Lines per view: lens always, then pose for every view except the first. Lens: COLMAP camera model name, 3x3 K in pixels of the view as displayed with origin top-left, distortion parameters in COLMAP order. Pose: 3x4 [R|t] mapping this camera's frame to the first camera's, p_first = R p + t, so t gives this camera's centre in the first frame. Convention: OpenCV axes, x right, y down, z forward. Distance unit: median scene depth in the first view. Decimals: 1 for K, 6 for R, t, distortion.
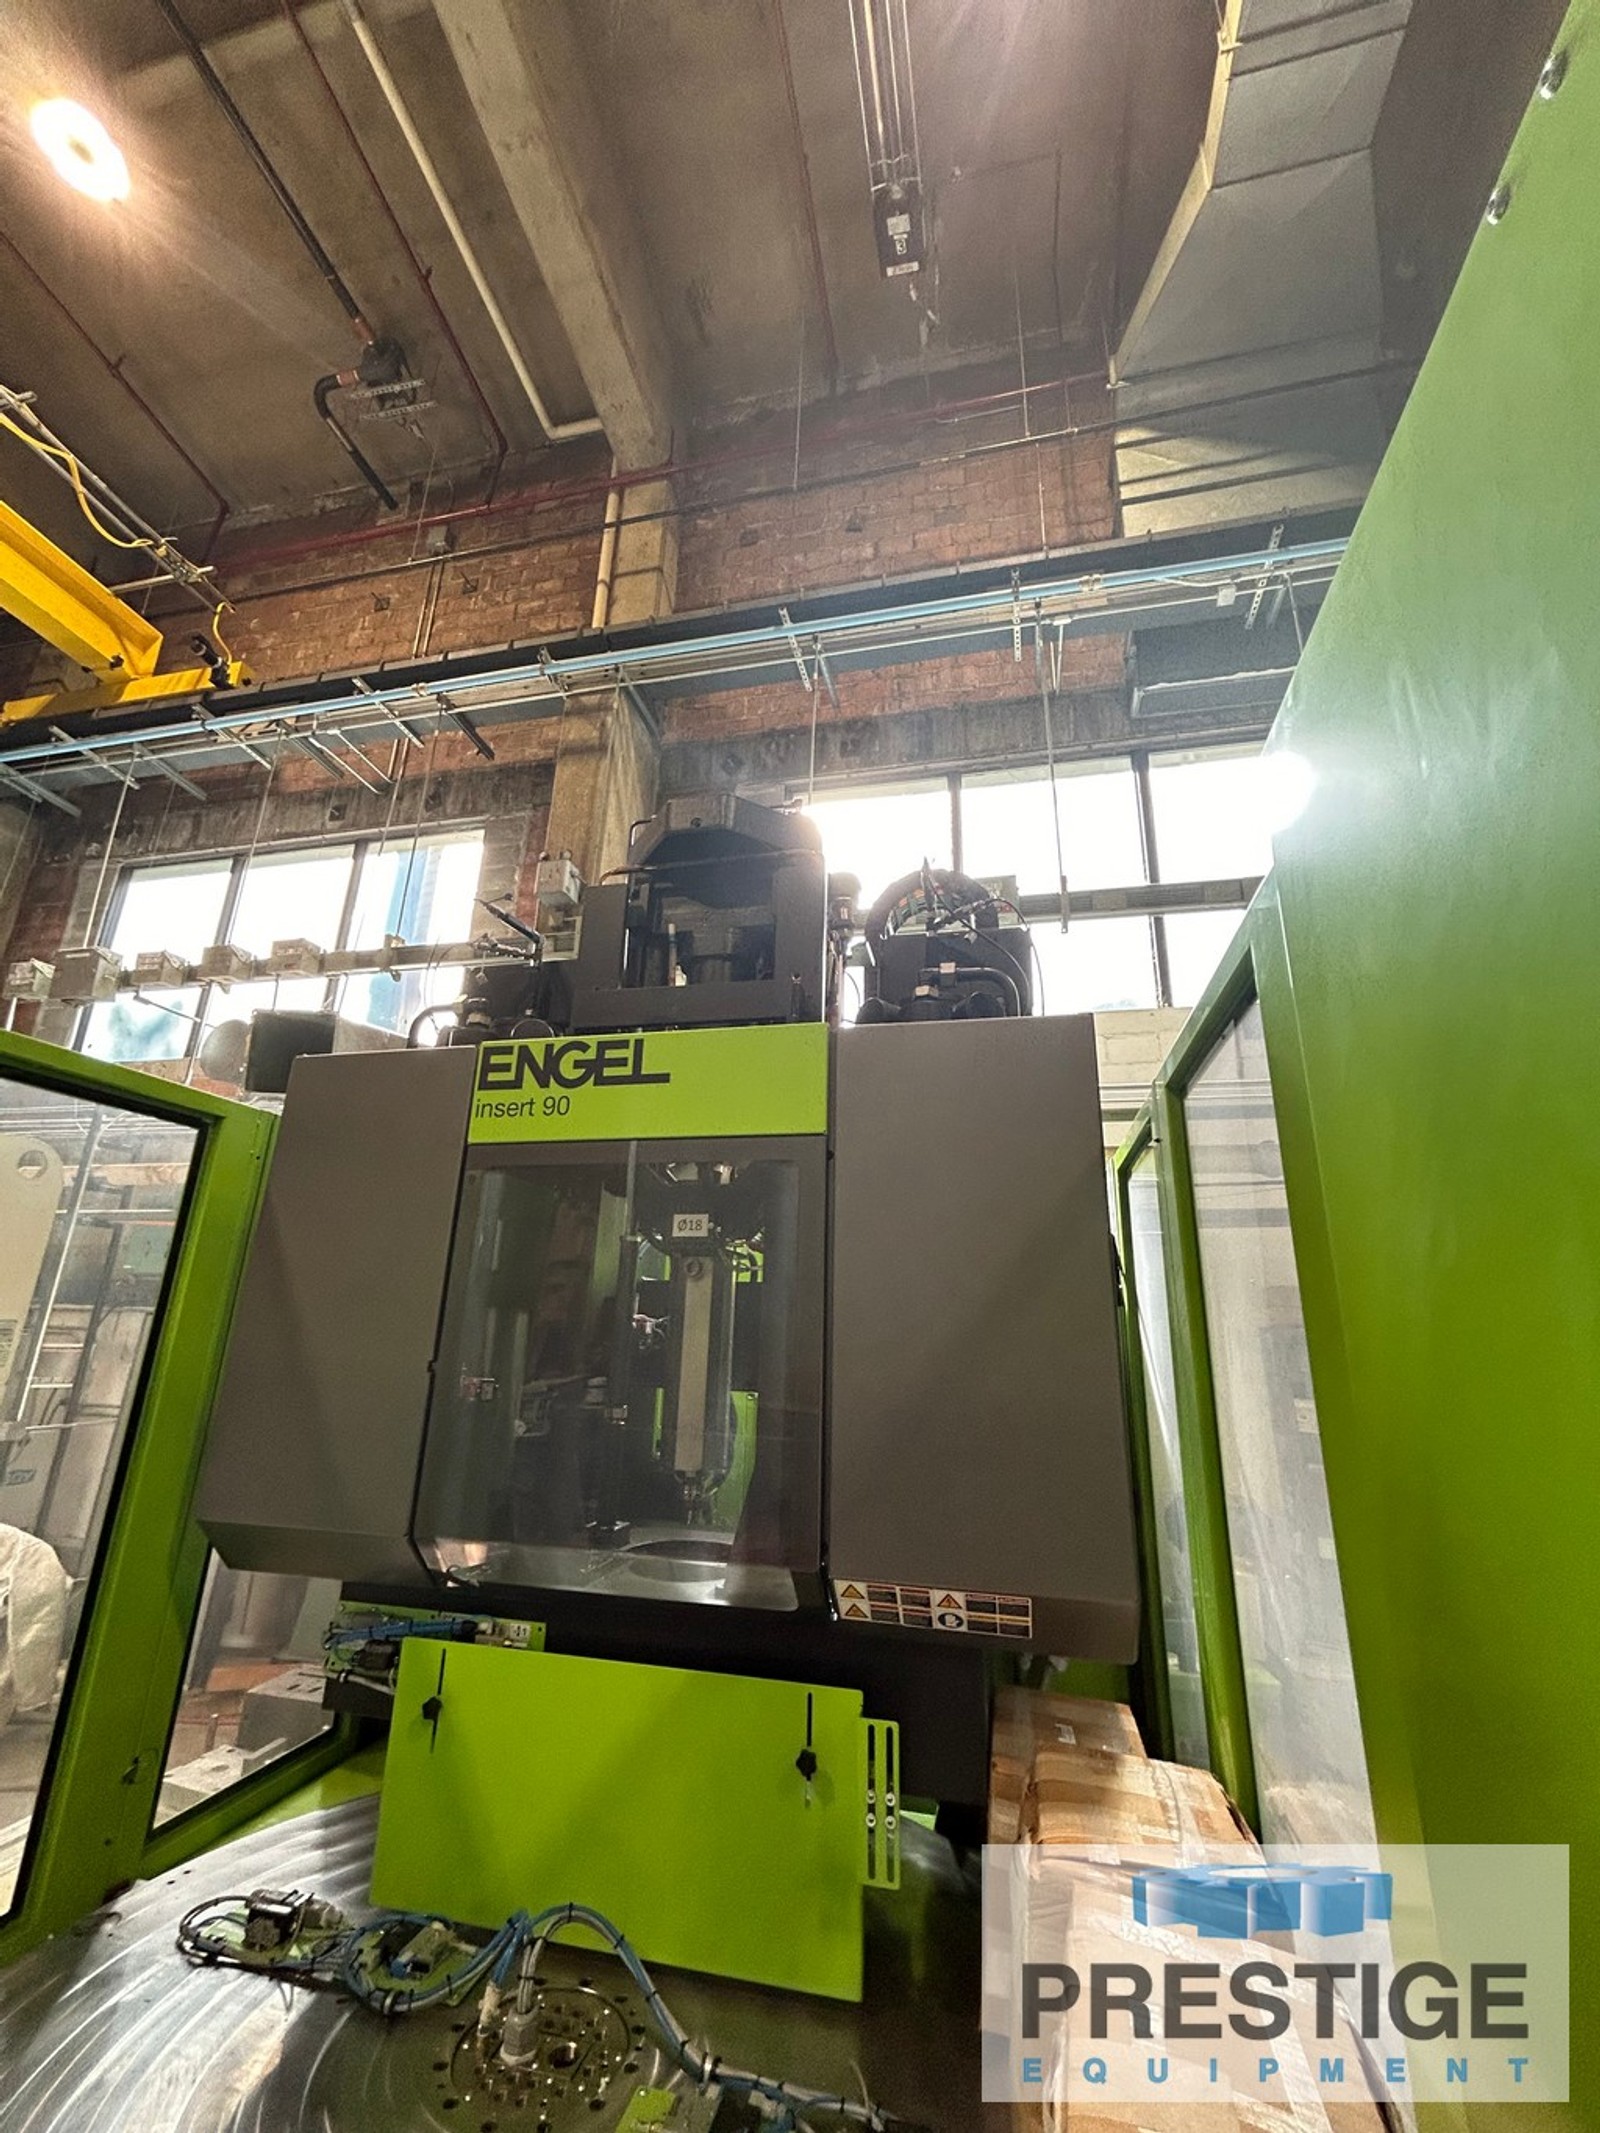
lens RADIAL K [[867.9, 0, 799.4], [0, 867.9, 1062.7], [0, 0, 1]] dist [-0.006041, 0.003983]
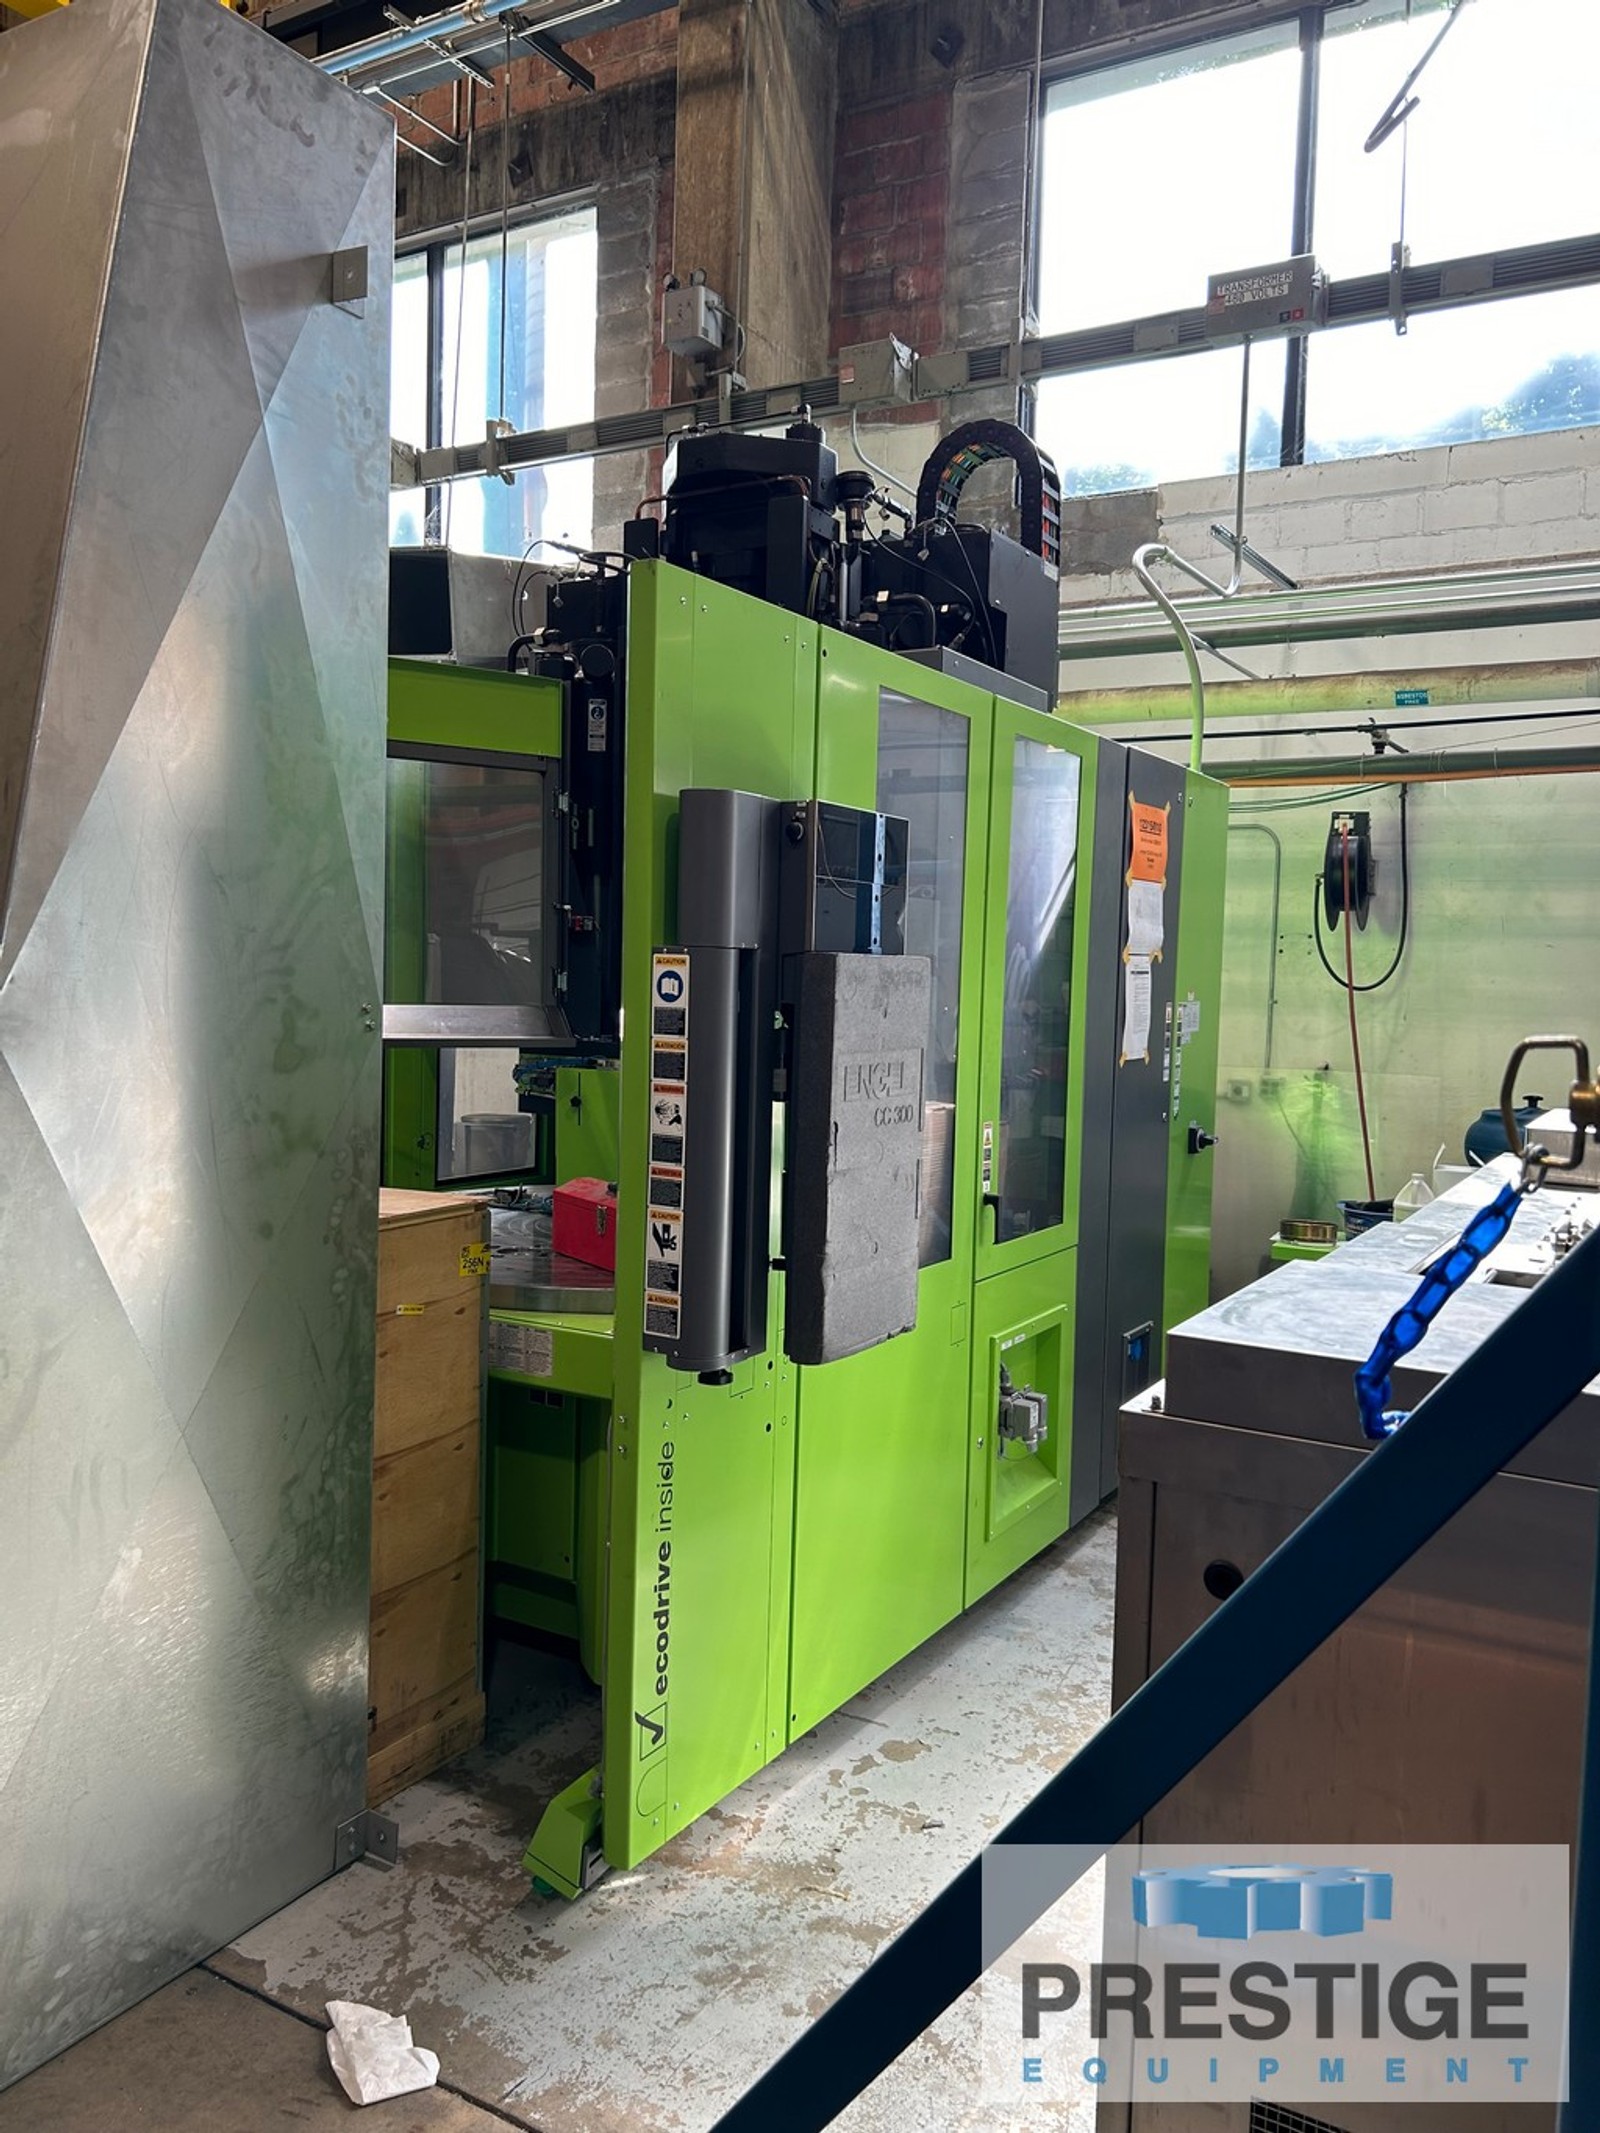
lens RADIAL K [[1602.5, 0, 800.0], [0, 1602.5, 1066.5], [0, 0, 1]] dist [0.079895, -0.088169]
pose [[0.954188, 0.014920, -0.298834, 0.300474], [0.091036, 0.936928, 0.337459, -0.107204], [0.285021, -0.349204, 0.892647, -0.532656]]
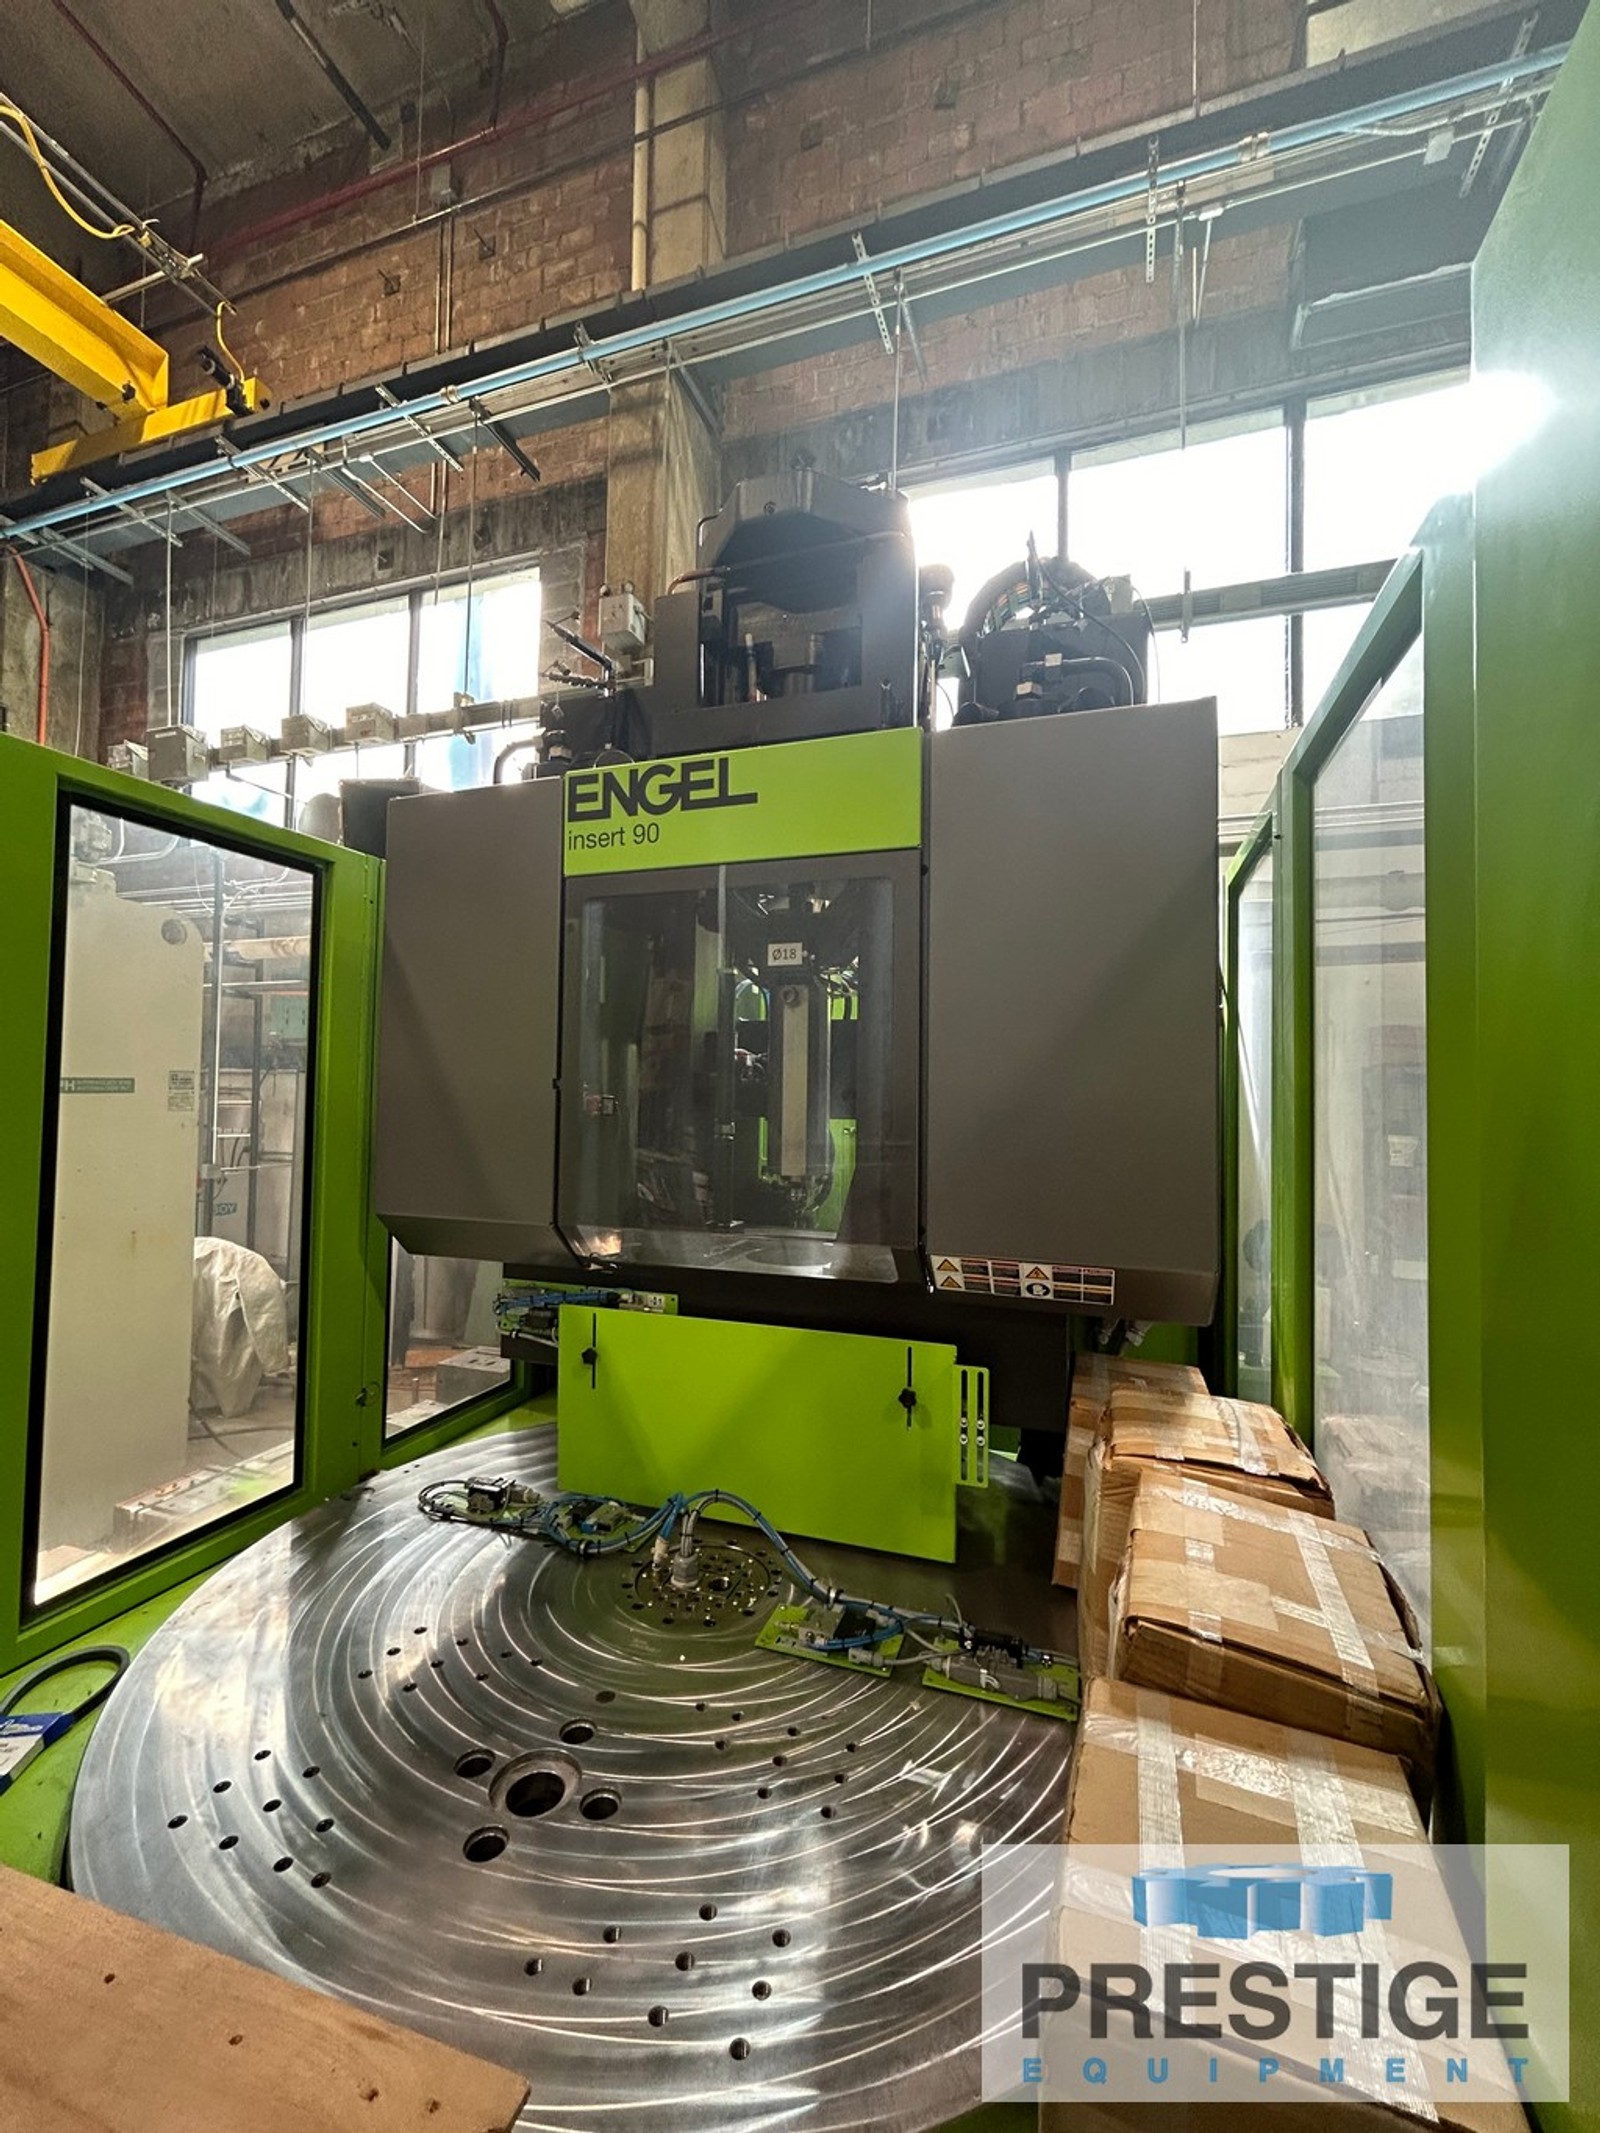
lens RADIAL K [[866.2, 0, 800.0], [0, 866.2, 1066.5], [0, 0, 1]] dist [-0.000092, 0.000509]
pose [[0.994697, -0.016287, -0.101552, -0.002916], [0.042876, 0.963160, 0.265488, 0.018795], [0.093487, -0.268435, 0.958751, -0.003018]]
